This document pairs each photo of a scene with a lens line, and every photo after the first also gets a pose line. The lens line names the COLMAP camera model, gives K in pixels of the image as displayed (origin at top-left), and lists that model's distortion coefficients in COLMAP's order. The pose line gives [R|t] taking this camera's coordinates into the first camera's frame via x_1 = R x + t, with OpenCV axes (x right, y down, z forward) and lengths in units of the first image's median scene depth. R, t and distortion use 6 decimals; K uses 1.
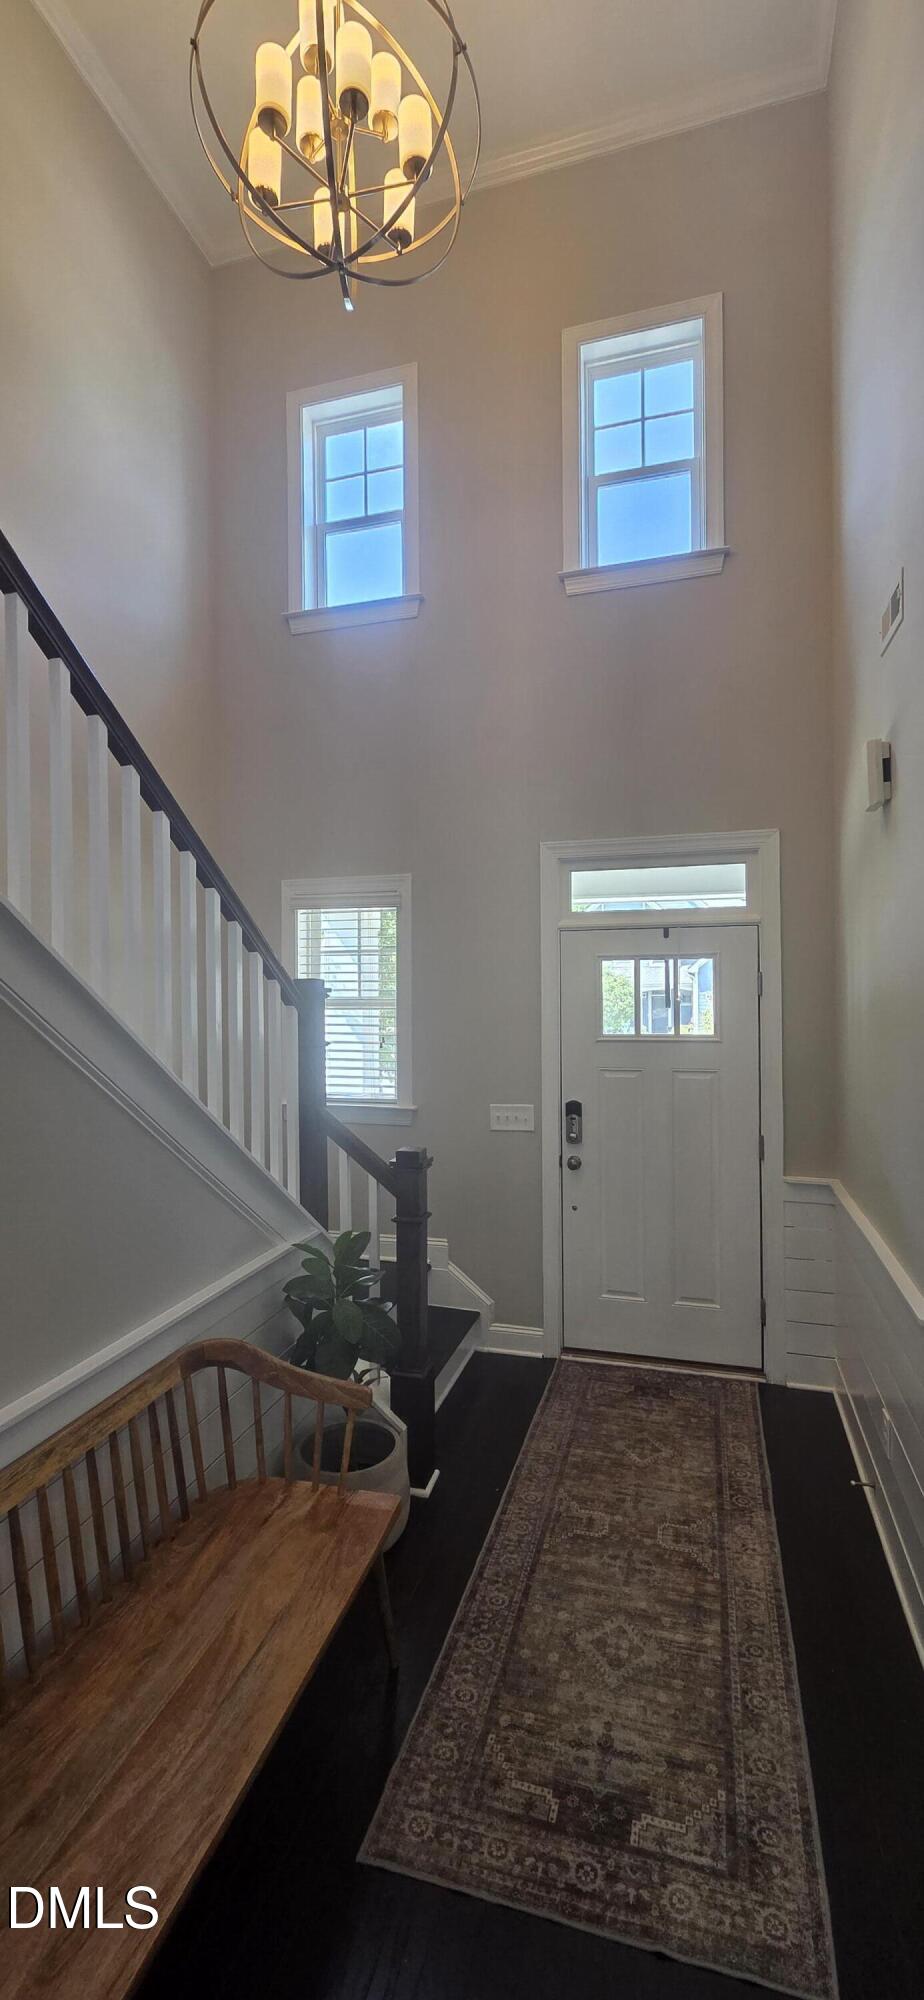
lens RADIAL K [[818.1, 0, 466.6], [0, 818.1, 996.7], [0, 0, 1]] dist [0.002159, -0.000285]
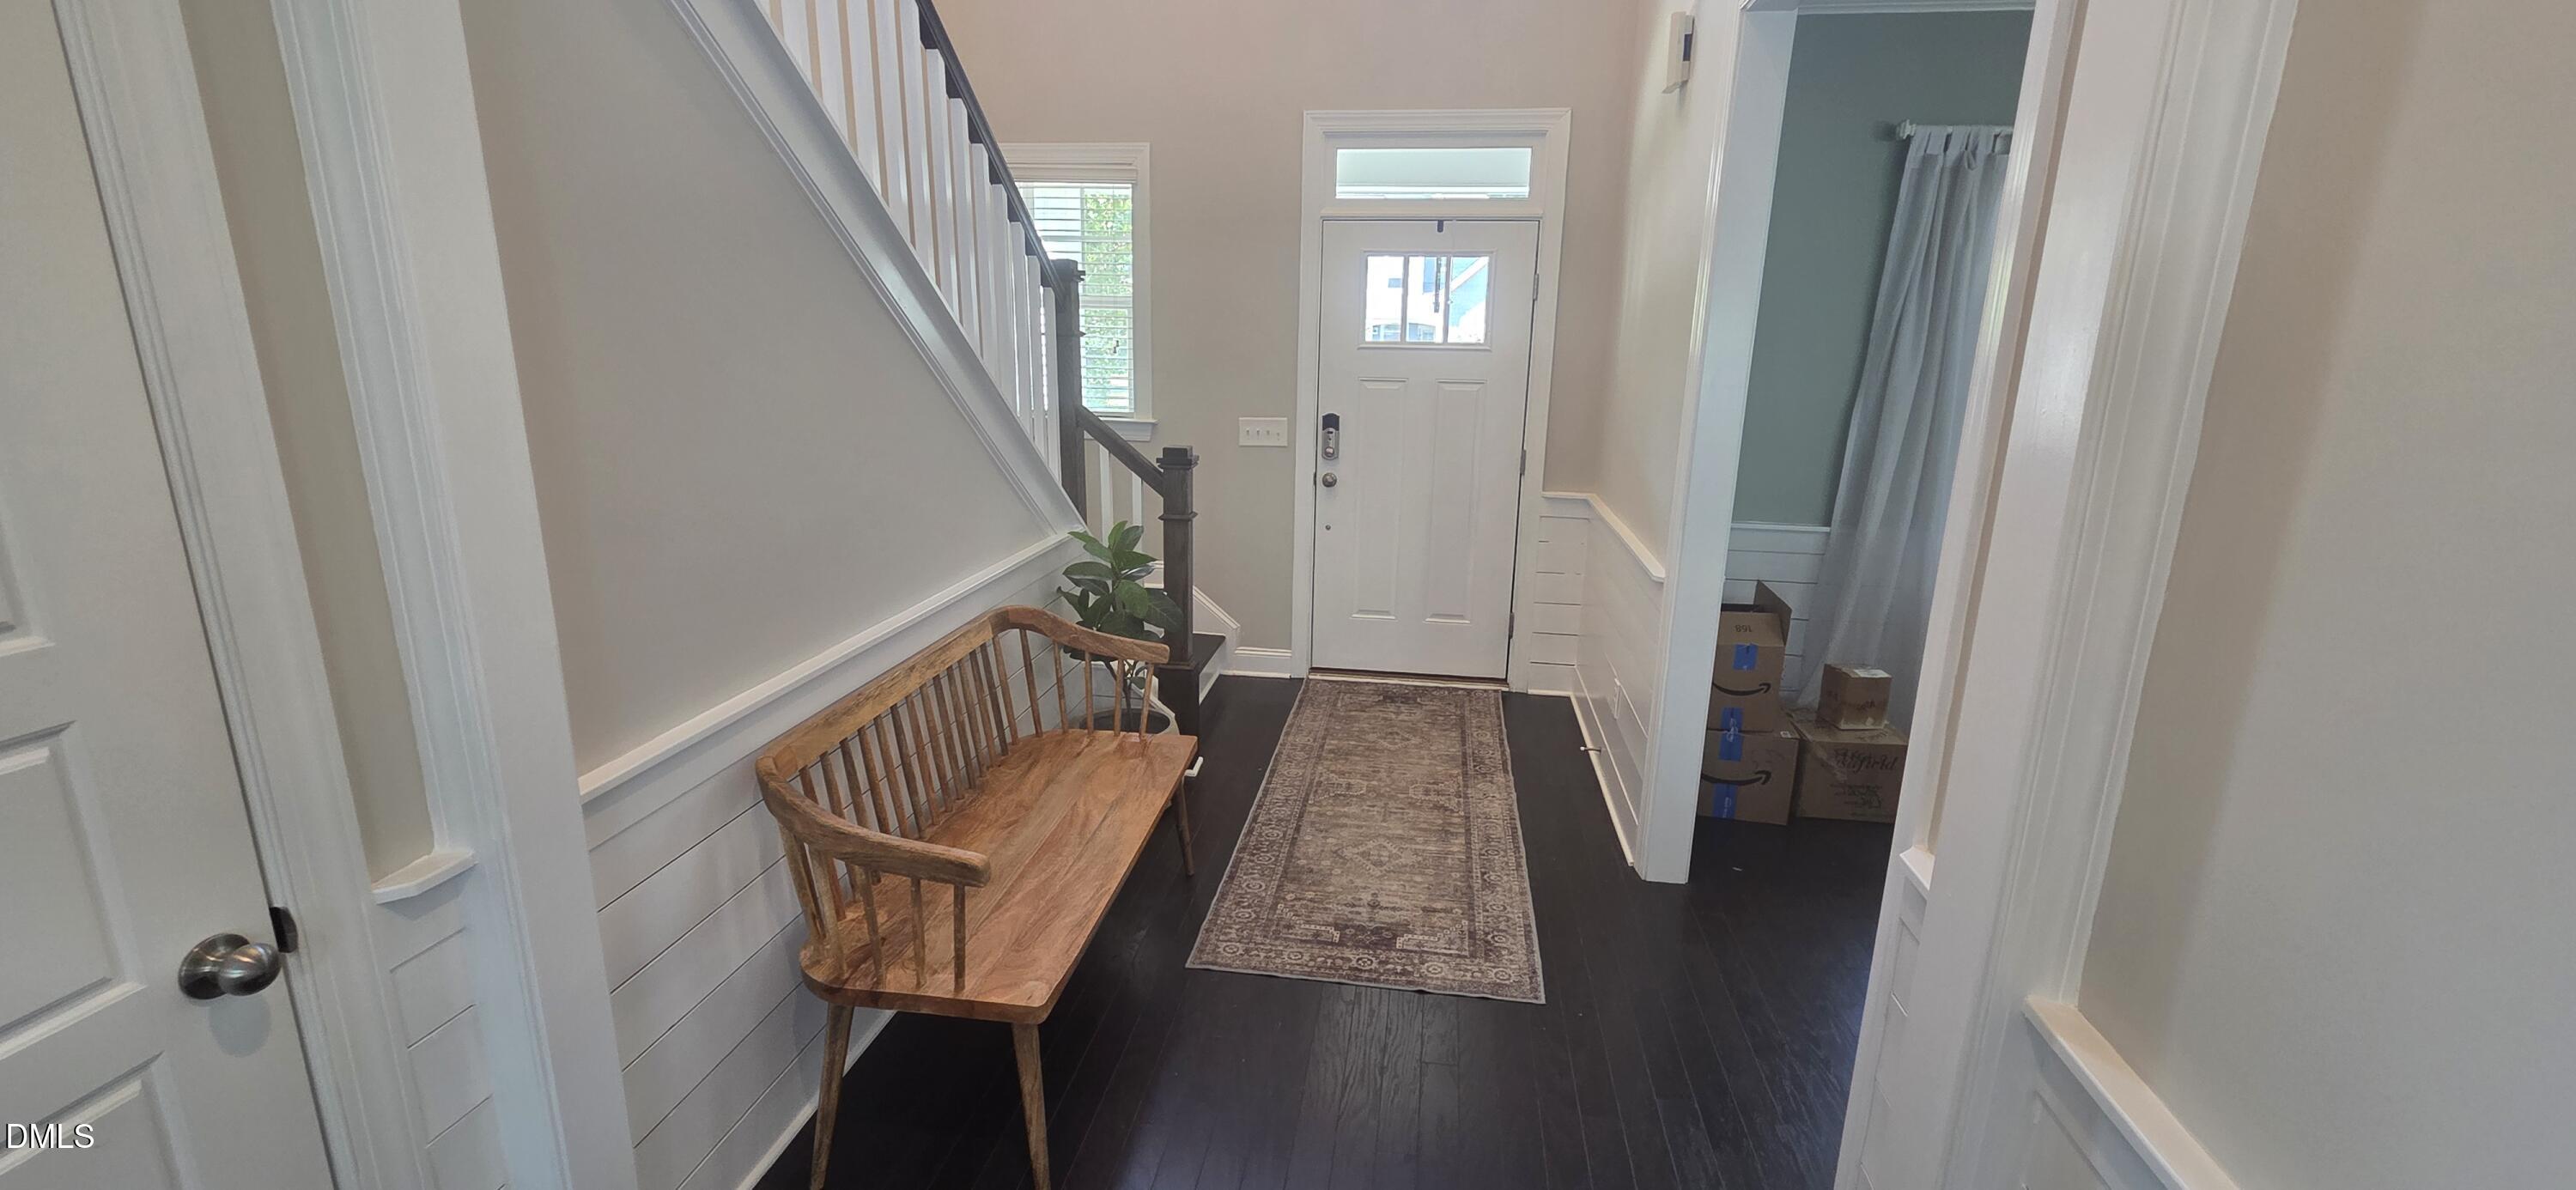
lens RADIAL K [[1053.6, 0, 1277.7], [0, 1053.6, 590.1], [0, 0, 1]] dist [0.002159, -0.000285]
pose [[0.991600, -0.005189, 0.129235, -0.125857], [-0.025827, 0.971127, 0.237161, 0.059788], [-0.126734, -0.238507, 0.962836, -0.282235]]
